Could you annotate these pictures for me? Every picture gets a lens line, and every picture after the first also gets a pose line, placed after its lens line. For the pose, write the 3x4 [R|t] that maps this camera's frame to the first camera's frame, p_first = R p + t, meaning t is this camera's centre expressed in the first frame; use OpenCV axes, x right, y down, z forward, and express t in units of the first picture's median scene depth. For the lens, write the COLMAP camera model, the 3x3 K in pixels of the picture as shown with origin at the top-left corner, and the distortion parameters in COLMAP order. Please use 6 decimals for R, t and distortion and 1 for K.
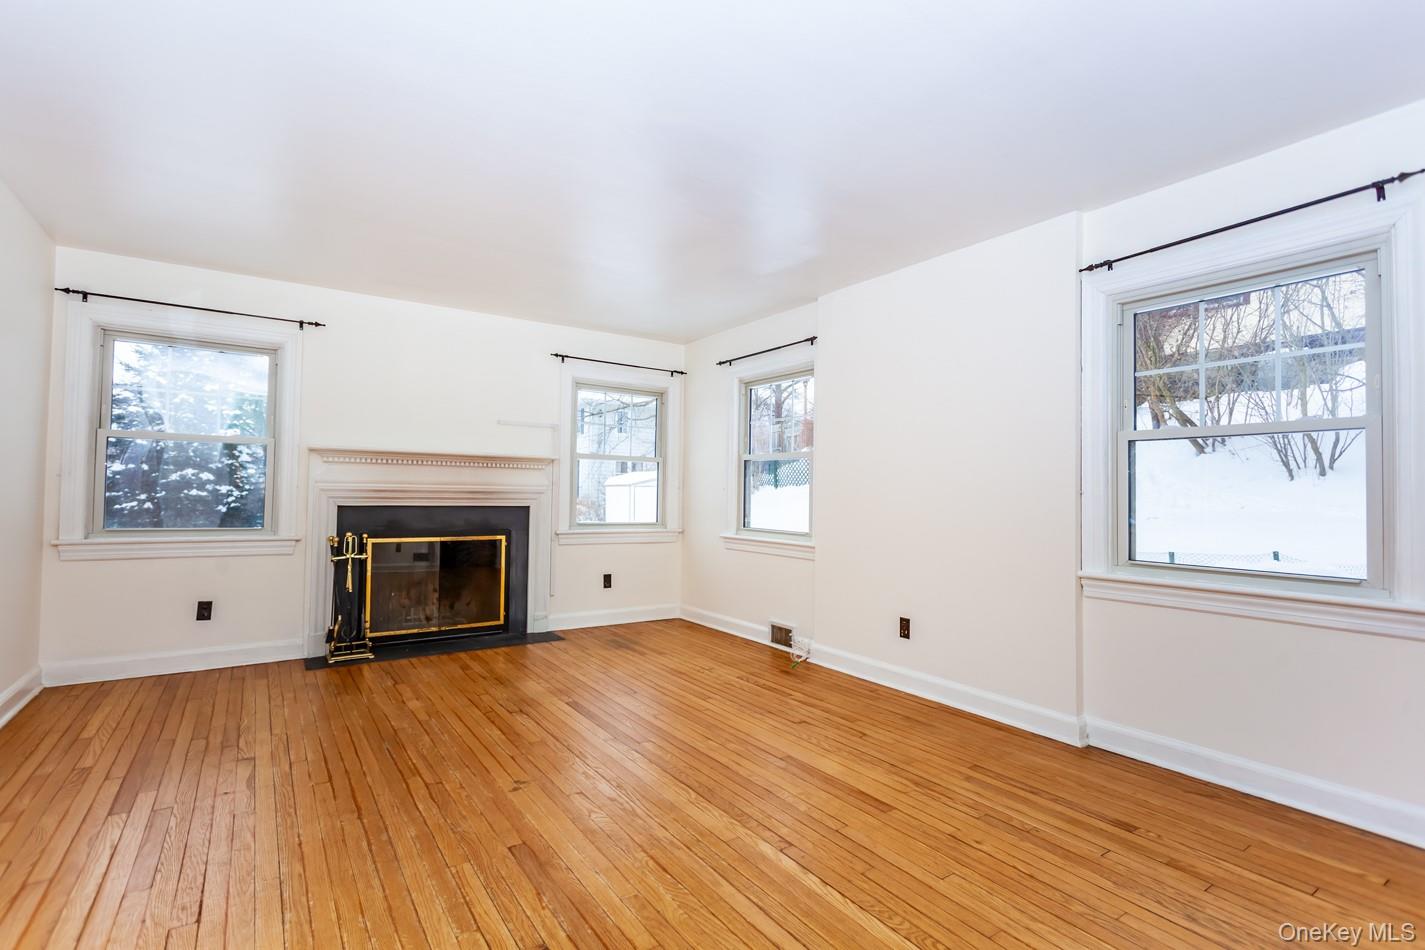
lens RADIAL K [[666.6, 0, 715.4], [0, 666.6, 476.5], [0, 0, 1]] dist [-0.002223, 0.001479]
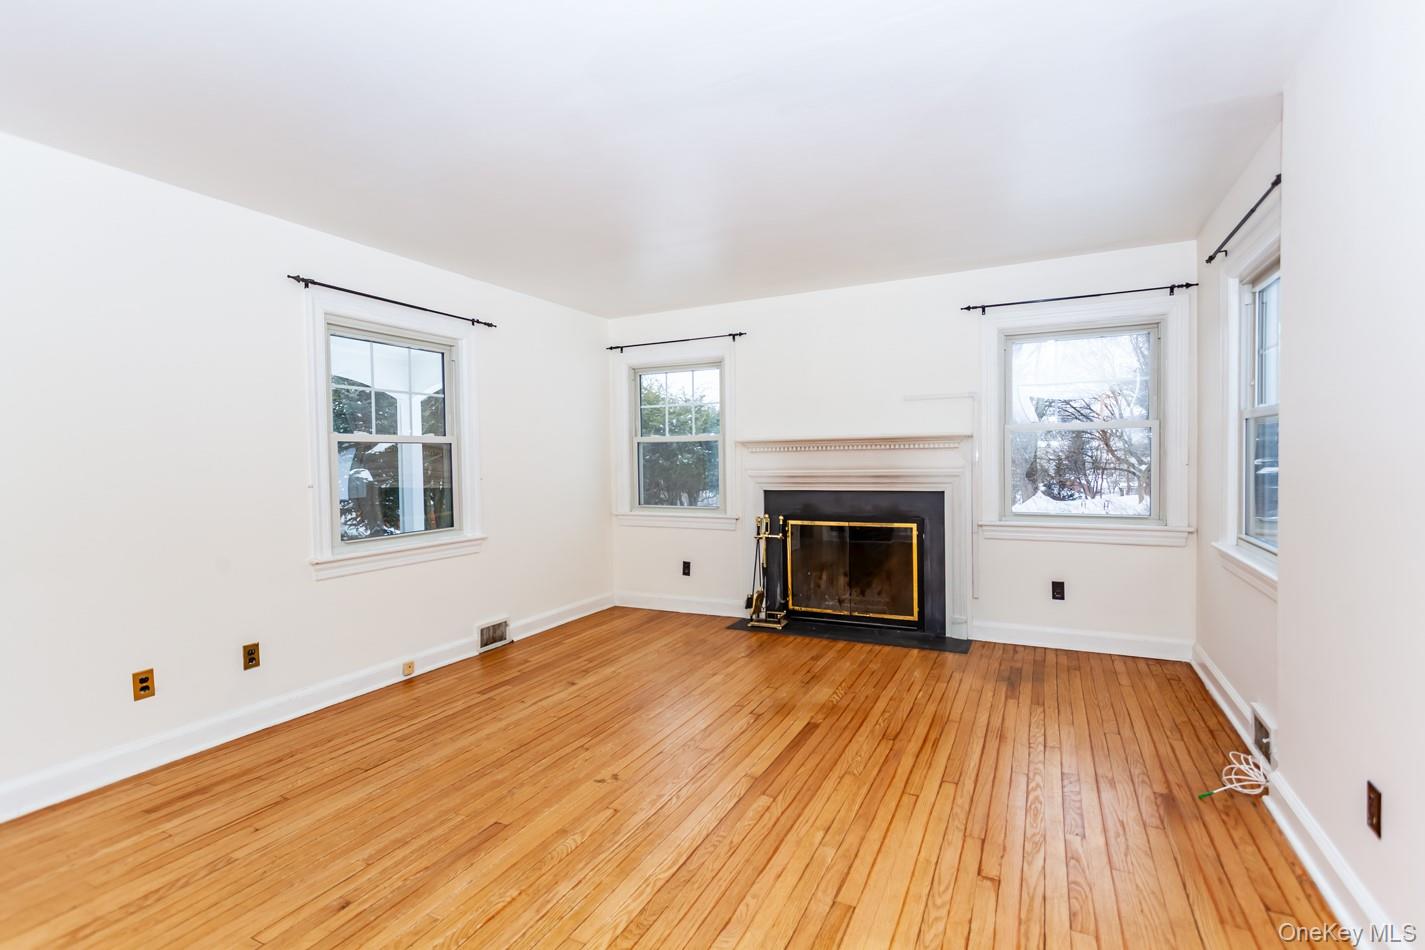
lens RADIAL K [[666.6, 0, 715.0], [0, 666.6, 474.6], [0, 0, 1]] dist [-0.002223, 0.001479]
pose [[0.486489, -0.002251, -0.873684, 0.479049], [0.047524, 0.998584, 0.023890, -0.017169], [0.872393, -0.053143, 0.485908, 0.463748]]
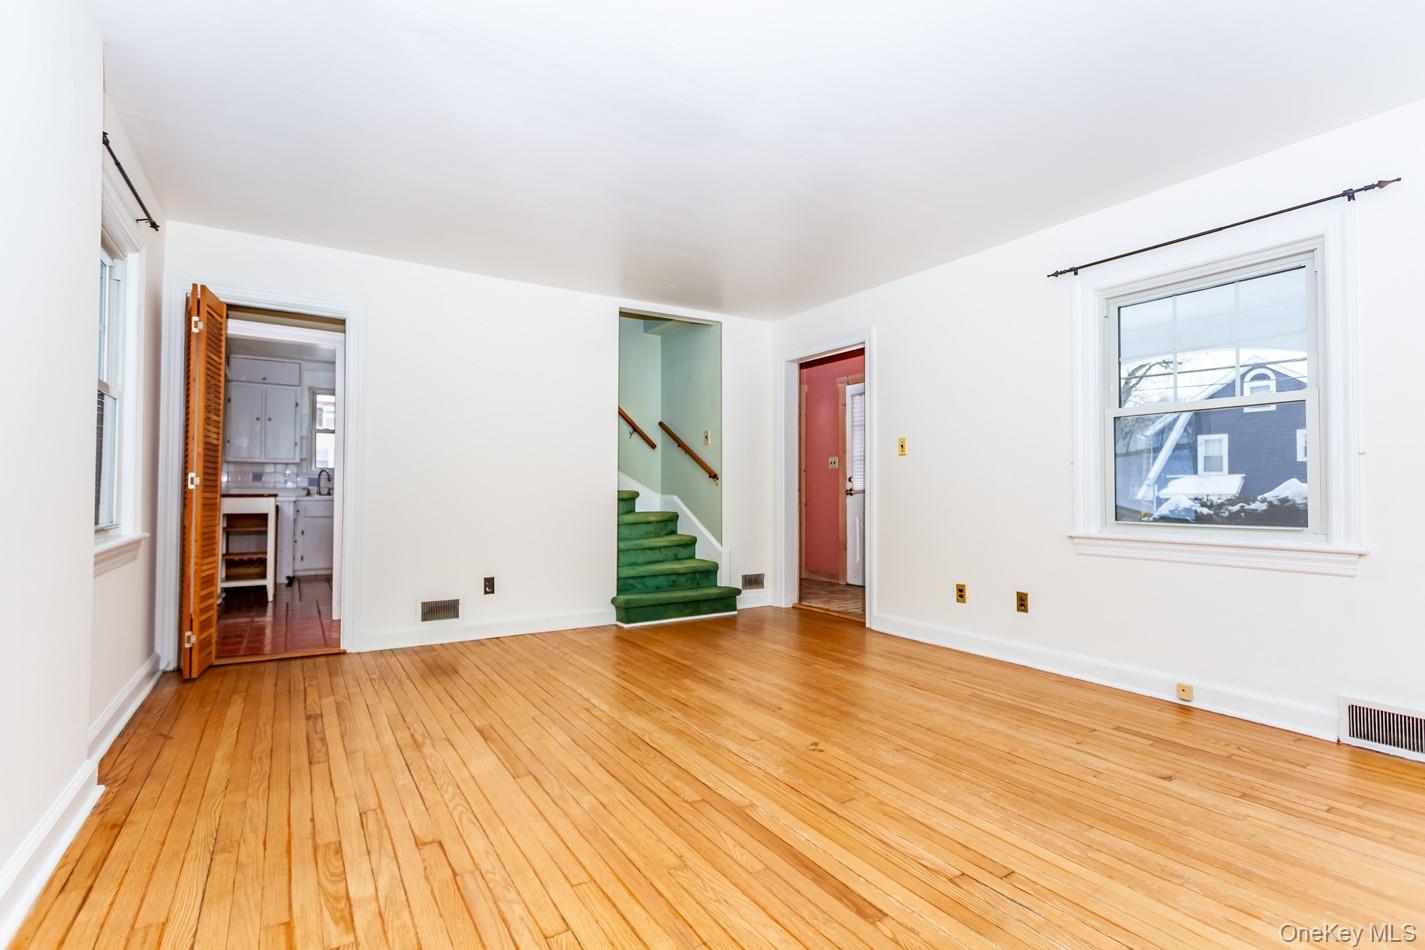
lens RADIAL K [[666.6, 0, 714.5], [0, 666.6, 476.1], [0, 0, 1]] dist [-0.002223, 0.001479]
pose [[-0.999243, -0.015929, 0.035479, -0.118436], [-0.017632, 0.998680, -0.048236, 0.070974], [-0.034664, -0.048825, -0.998206, 1.419753]]
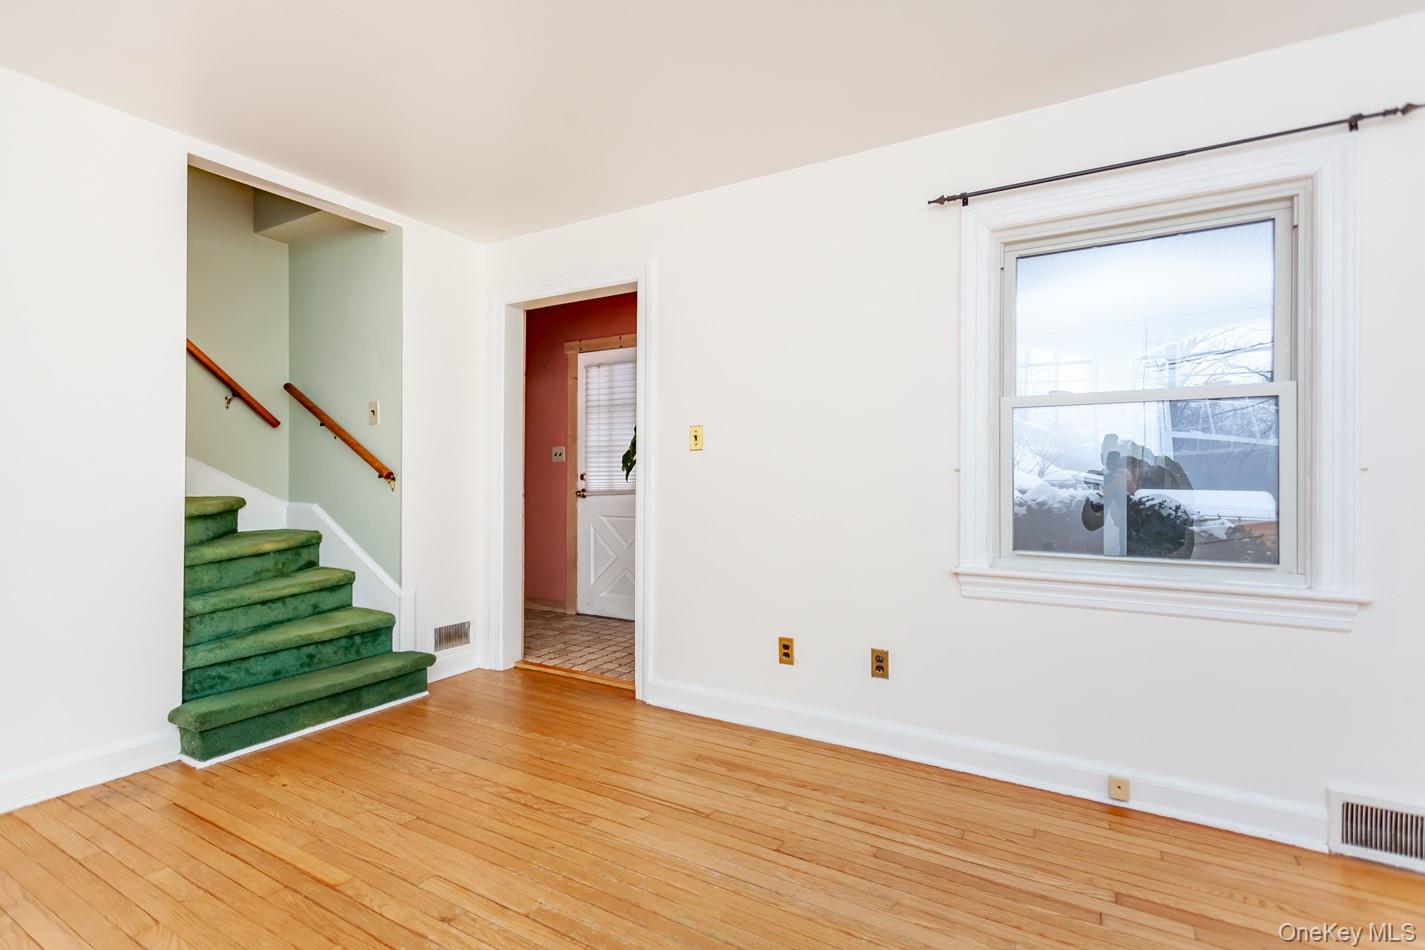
lens RADIAL K [[666.6, 0, 716.2], [0, 666.6, 477.2], [0, 0, 1]] dist [-0.002223, 0.001479]
pose [[-0.904374, -0.019108, -0.426313, -0.082265], [-0.006340, 0.999488, -0.031349, 0.026580], [0.426694, -0.025649, -0.904032, 0.946208]]
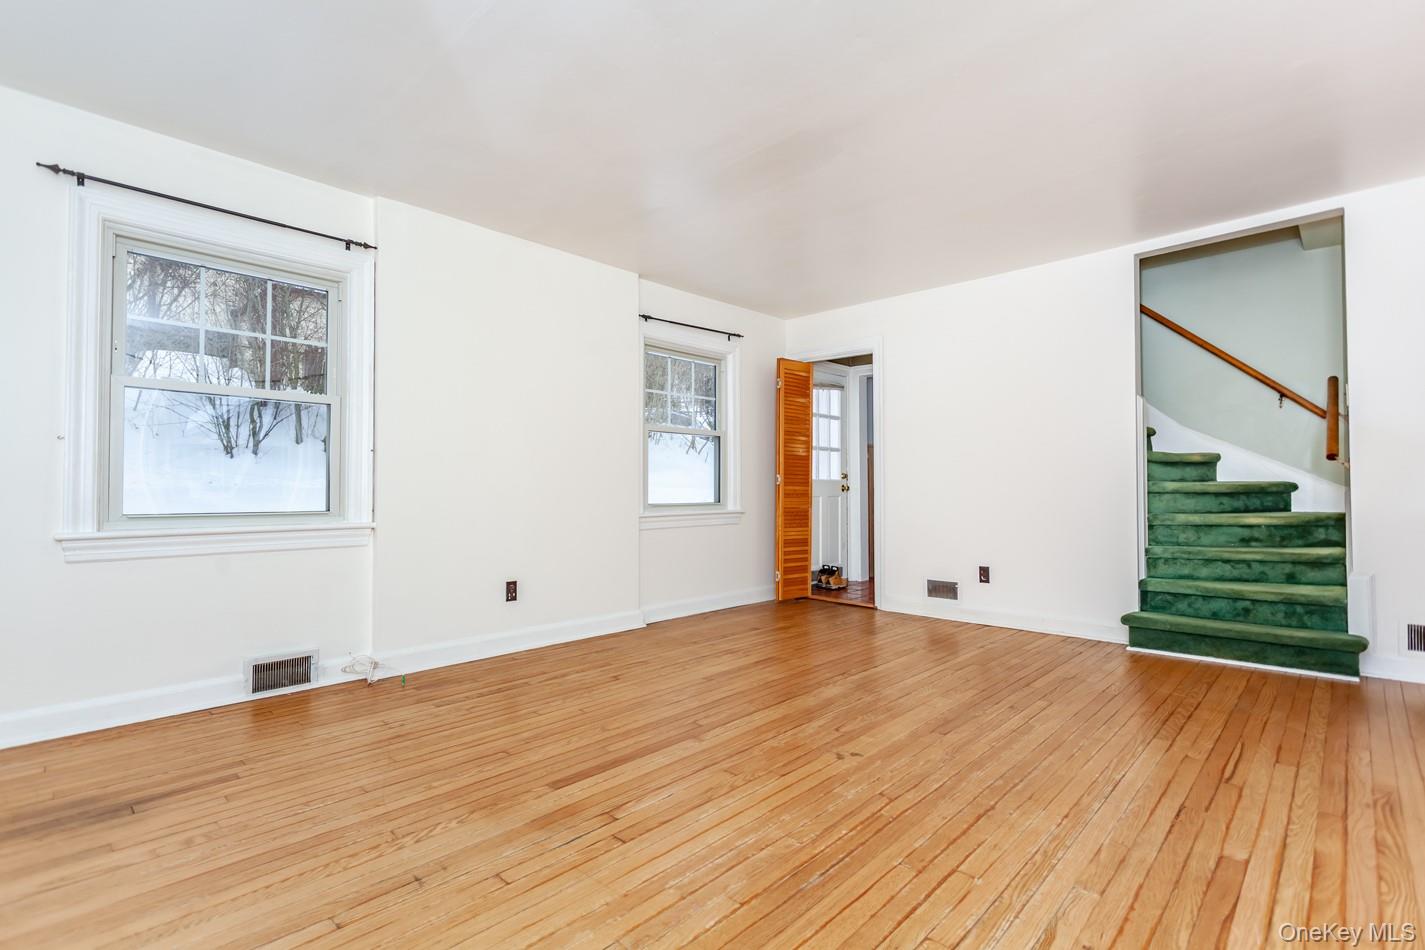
lens RADIAL K [[666.6, 0, 713.5], [0, 666.6, 479.4], [0, 0, 1]] dist [-0.002223, 0.001479]
pose [[-0.203555, 0.000011, 0.979064, -0.821143], [-0.025041, 0.999673, -0.005217, 0.057794], [-0.978743, -0.025579, -0.203488, 0.964504]]
